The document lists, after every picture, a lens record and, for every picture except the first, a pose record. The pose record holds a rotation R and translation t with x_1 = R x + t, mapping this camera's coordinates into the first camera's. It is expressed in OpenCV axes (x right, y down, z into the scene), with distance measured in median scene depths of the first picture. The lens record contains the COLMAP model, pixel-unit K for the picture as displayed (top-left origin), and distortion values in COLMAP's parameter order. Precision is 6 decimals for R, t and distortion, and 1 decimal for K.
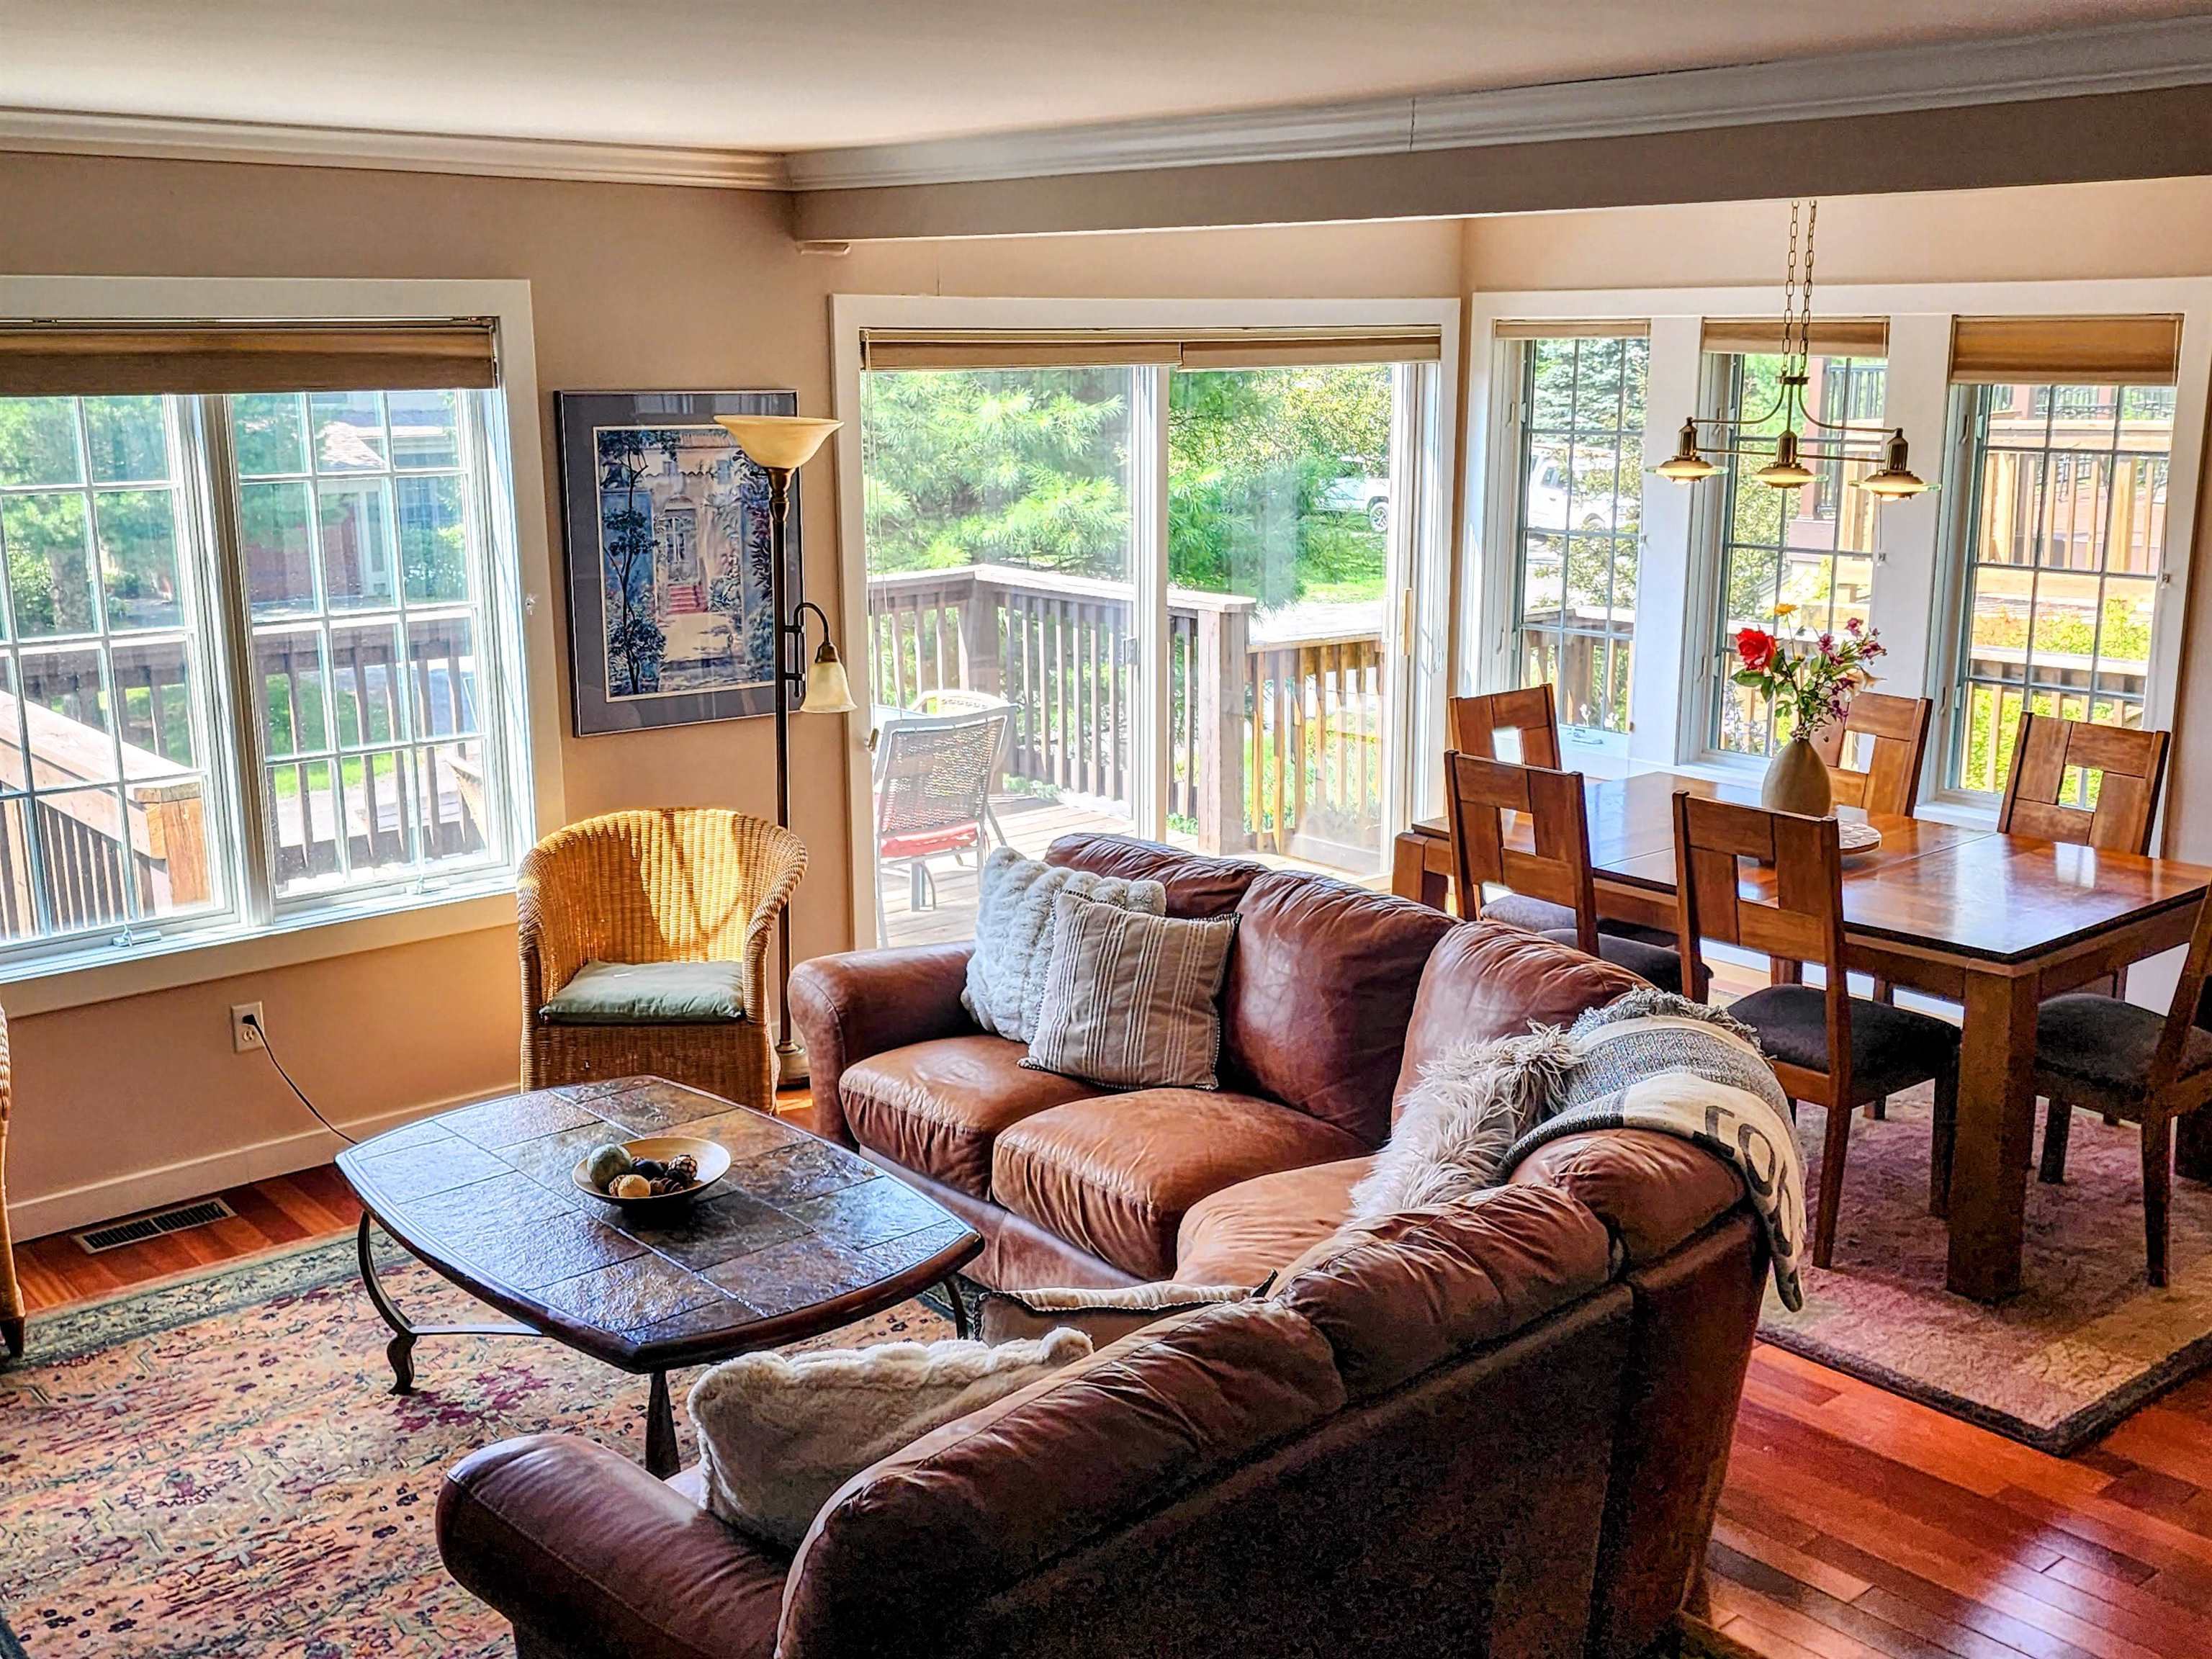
lens RADIAL K [[2246.8, 0, 1106.0], [0, 2246.8, 829.5], [0, 0, 1]] dist [0.133809, -0.280239]
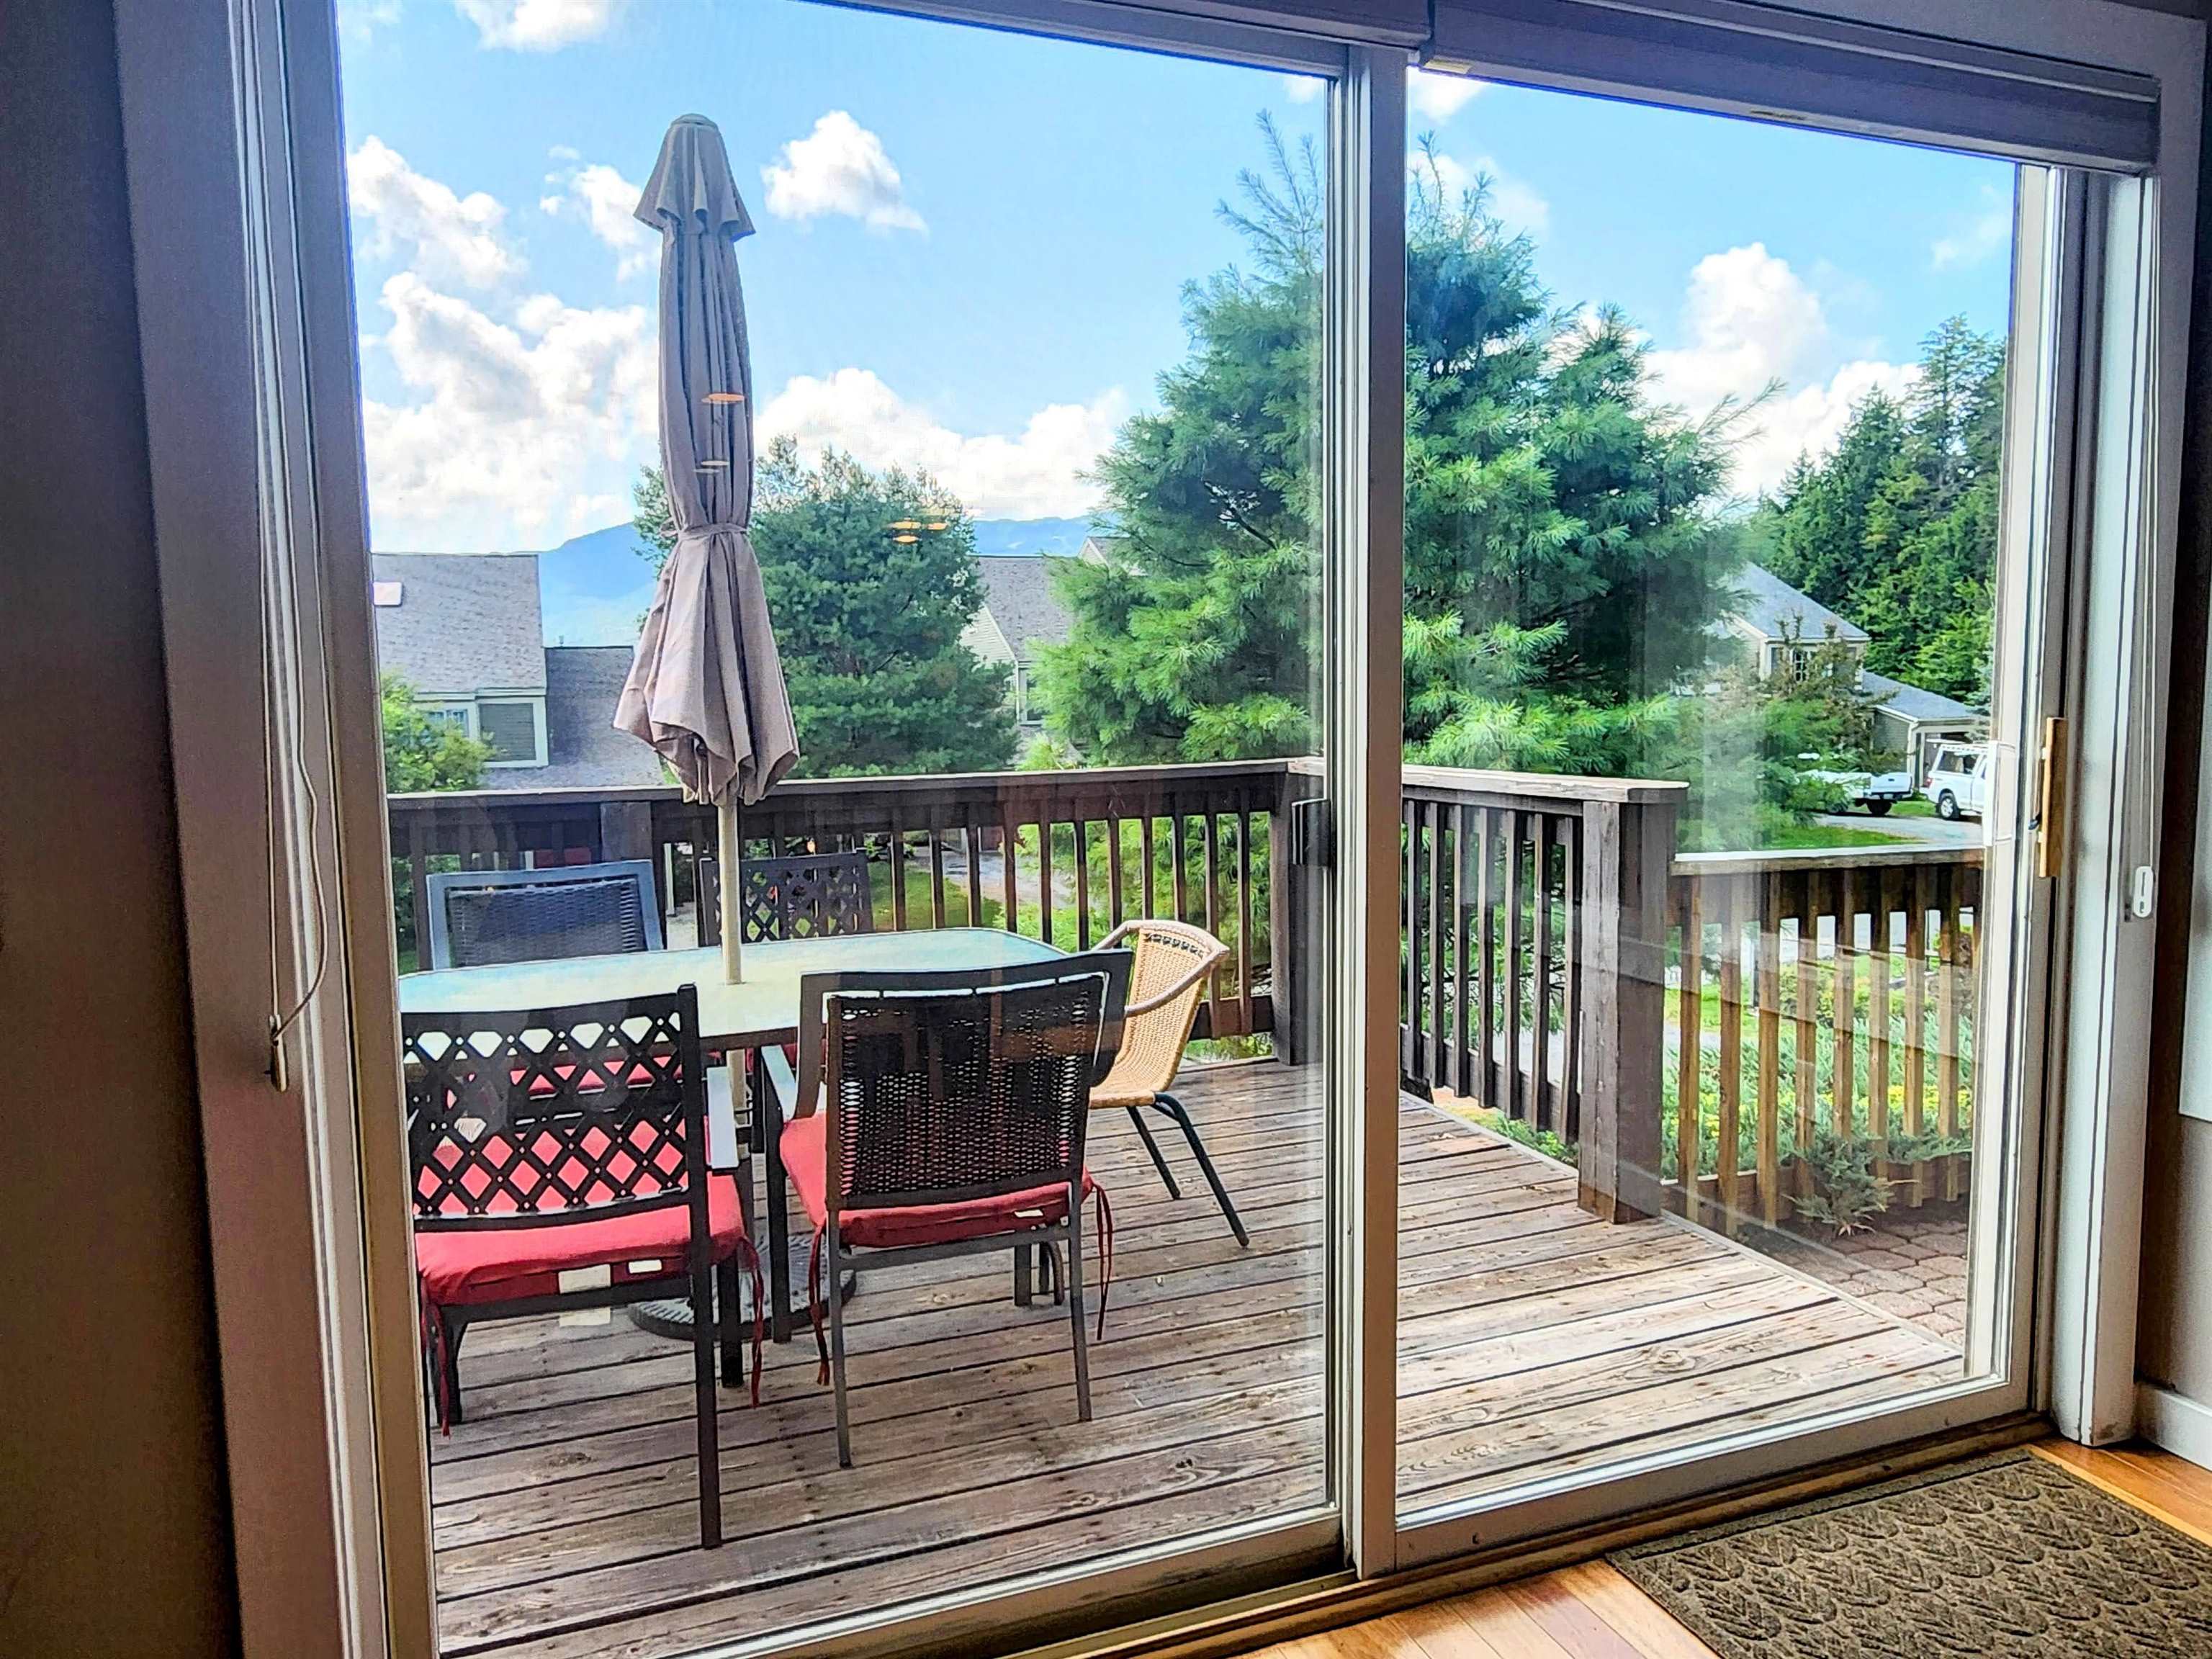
lens RADIAL K [[1401.6, 0, 1106.0], [0, 1401.6, 829.5], [0, 0, 1]] dist [-0.004001, -0.002860]
pose [[0.937946, 0.024684, -0.345901, 0.093146], [-0.066245, 0.991848, -0.108851, -0.075518], [0.340395, 0.125011, 0.931936, 1.126504]]
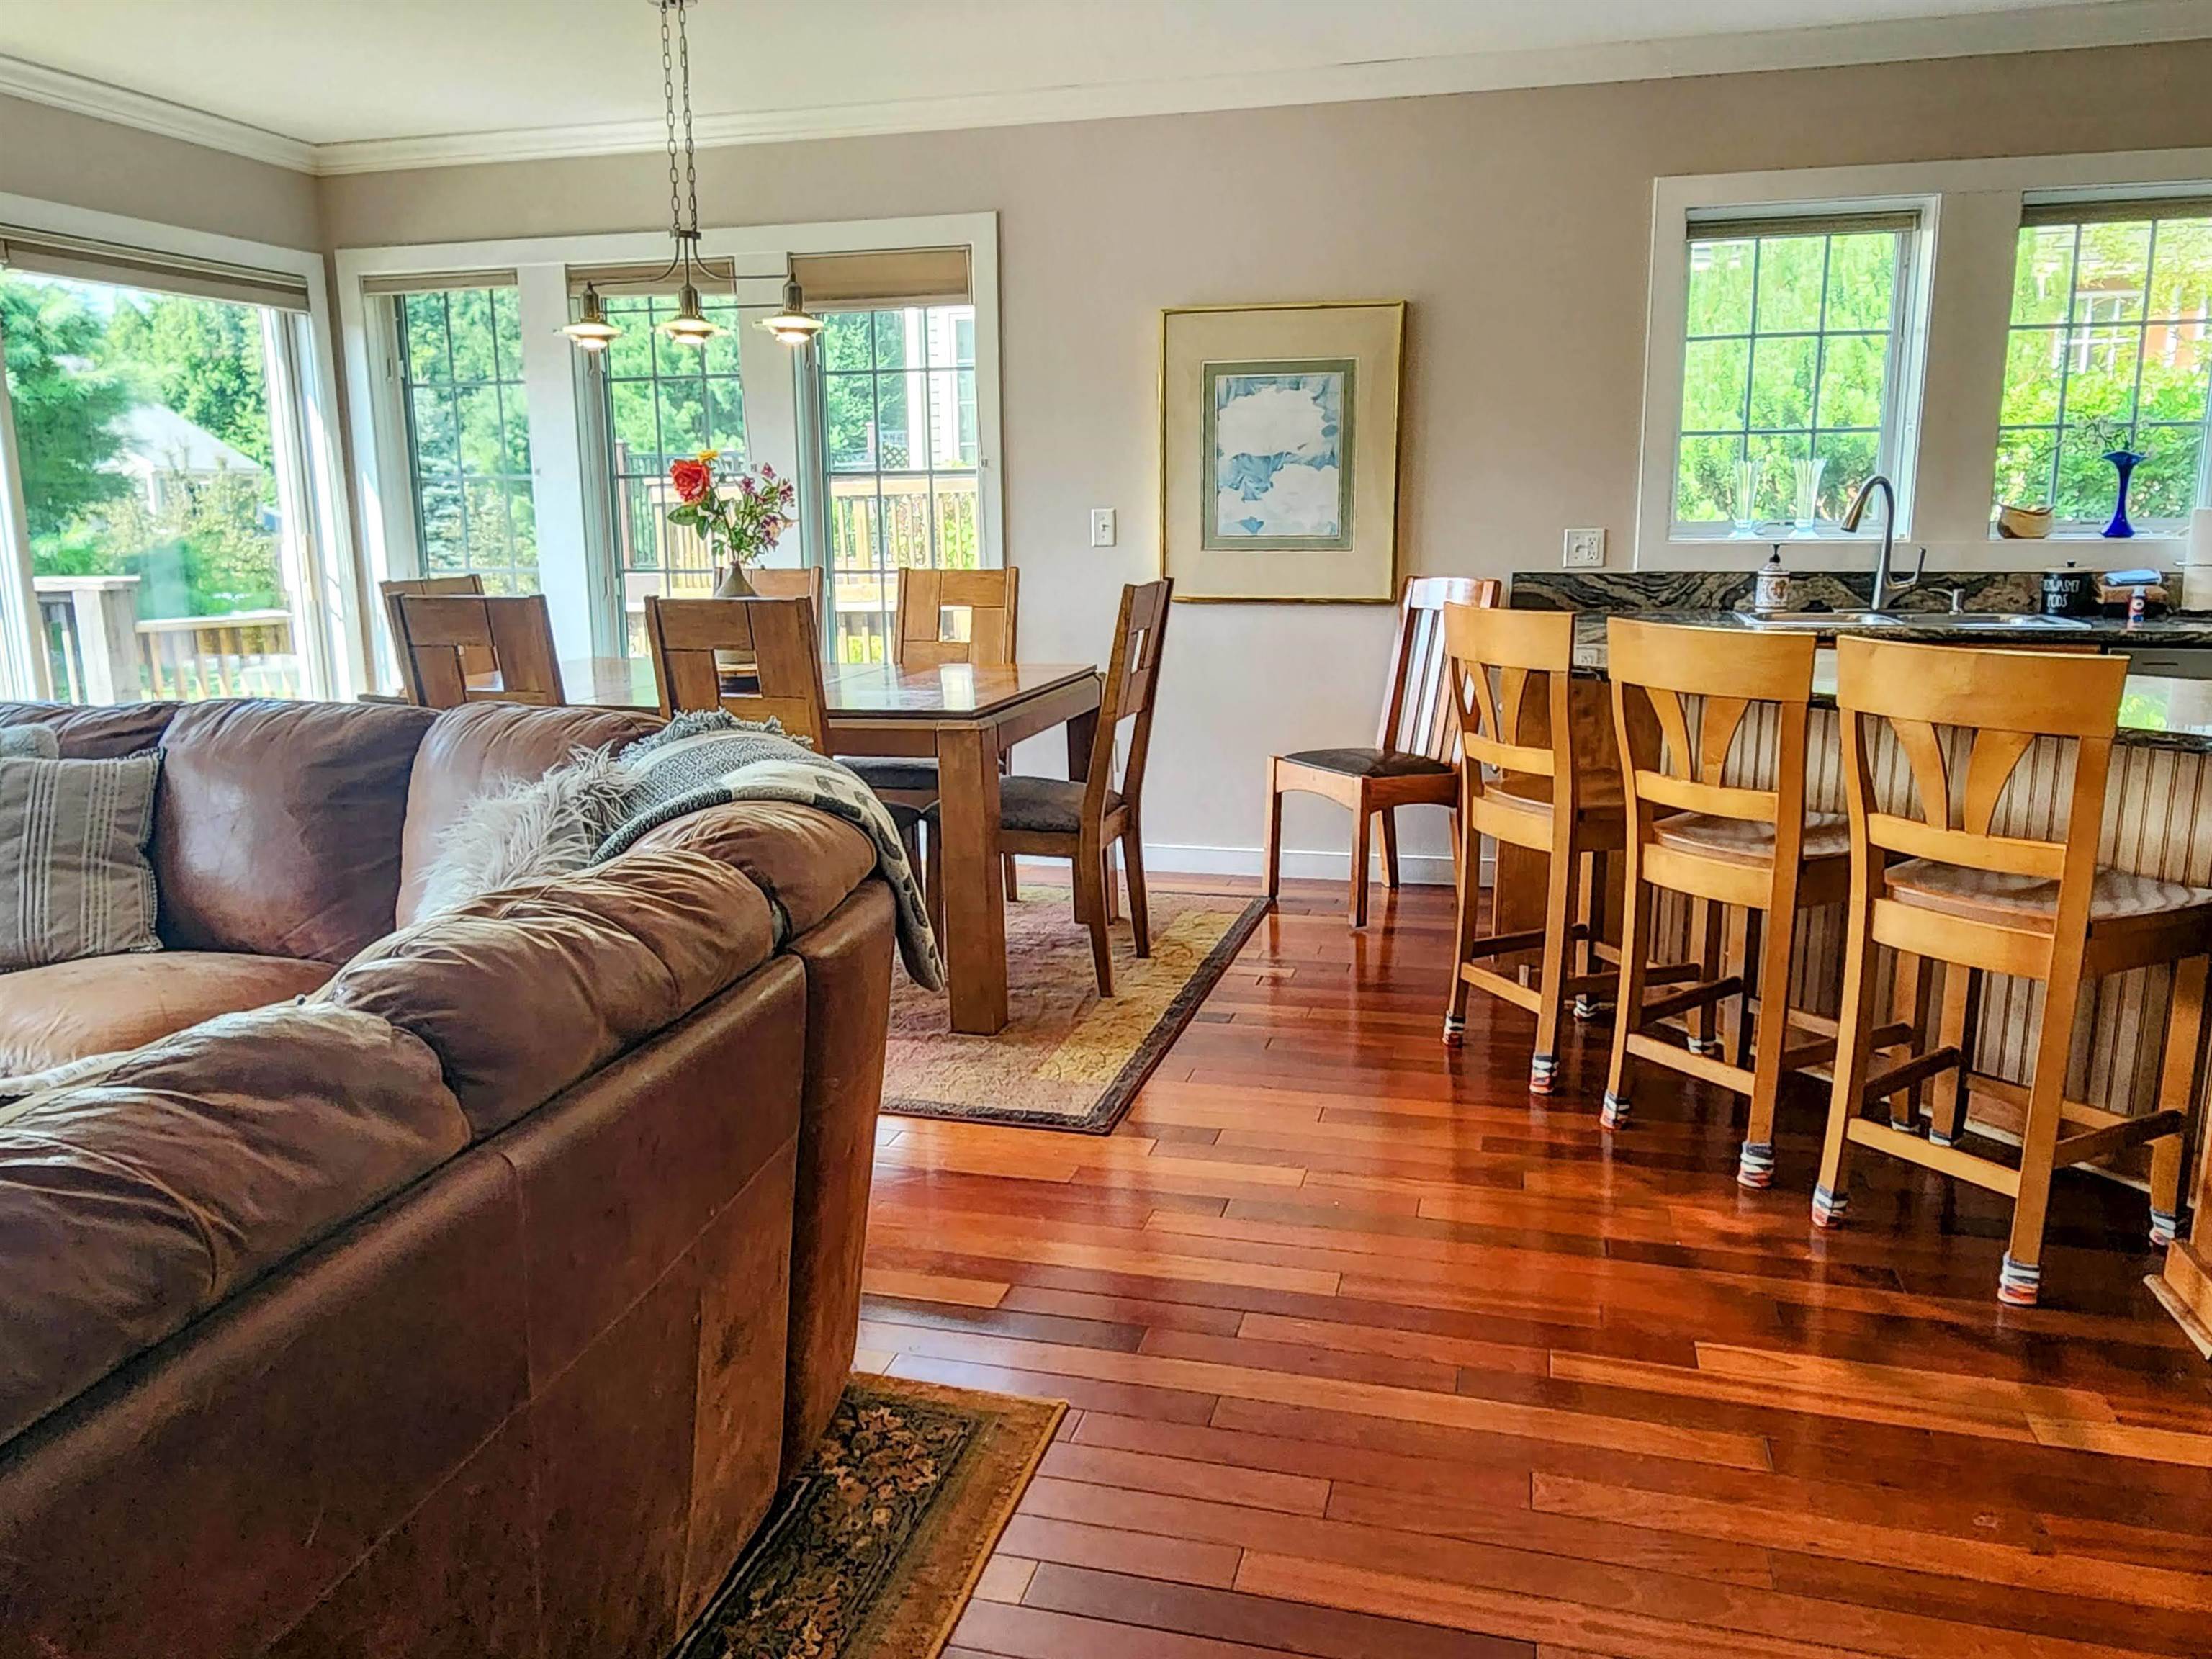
lens RADIAL K [[1622.7, 0, 1108.0], [0, 1622.7, 842.3], [0, 0, 1]] dist [-0.000643, -0.000396]
pose [[0.821404, -0.118151, 0.557974, 0.007282], [0.131199, 0.991215, 0.016749, 0.108408], [-0.555051, 0.059448, 0.829689, 0.307785]]
